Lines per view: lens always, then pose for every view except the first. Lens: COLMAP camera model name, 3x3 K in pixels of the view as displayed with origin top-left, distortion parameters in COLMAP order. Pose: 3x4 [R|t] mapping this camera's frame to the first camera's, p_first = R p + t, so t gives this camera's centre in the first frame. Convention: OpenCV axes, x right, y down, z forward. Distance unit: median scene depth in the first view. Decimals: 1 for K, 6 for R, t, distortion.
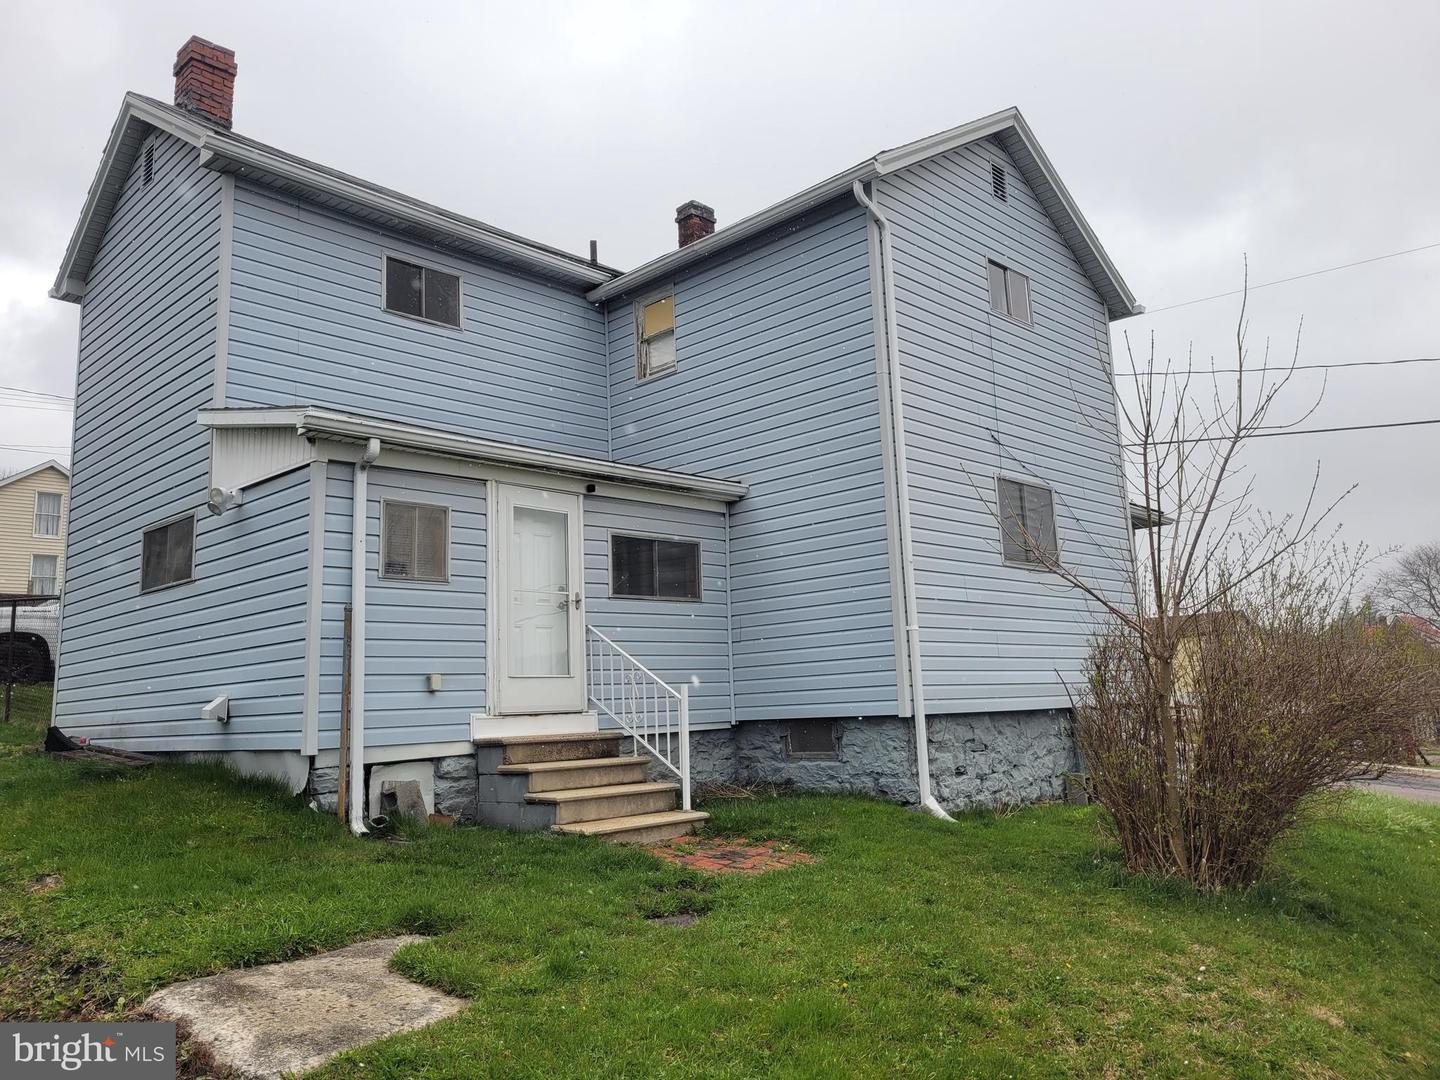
lens RADIAL K [[1095.0, 0, 717.3], [0, 1095.0, 535.7], [0, 0, 1]] dist [0.008140, 0.000967]
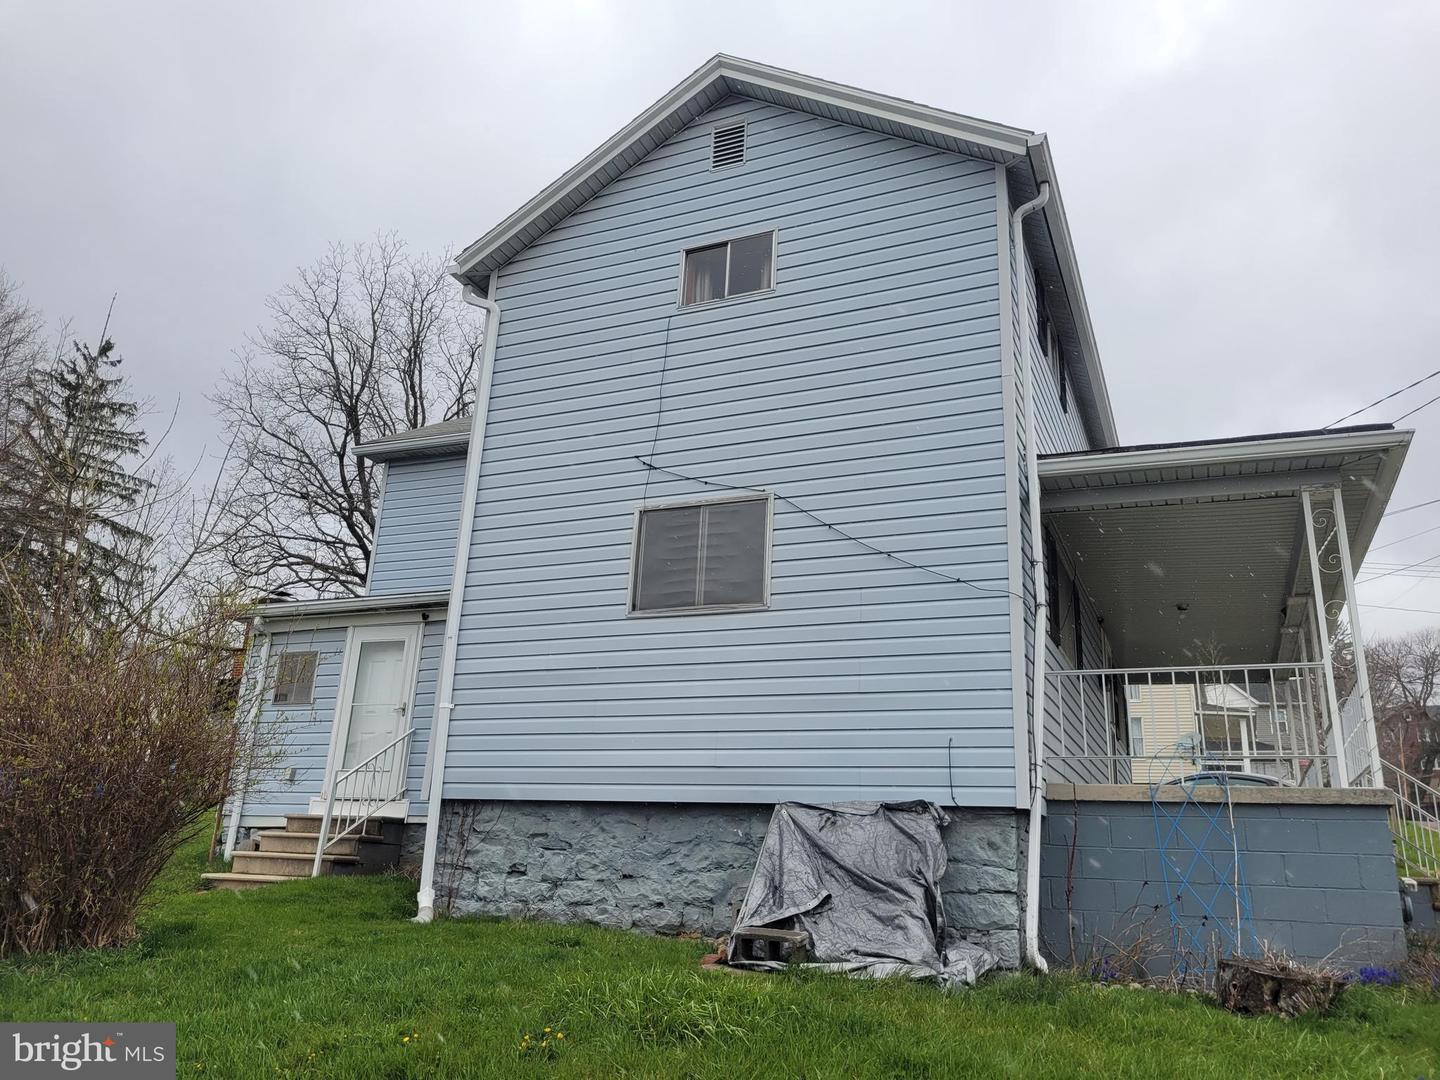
lens RADIAL K [[1095.0, 0, 718.3], [0, 1095.0, 538.5], [0, 0, 1]] dist [0.008140, 0.000967]
pose [[0.354971, -0.230040, -0.906133, 1.066691], [0.092445, 0.973140, -0.210836, 0.151542], [0.930295, -0.008927, 0.366703, 0.800132]]
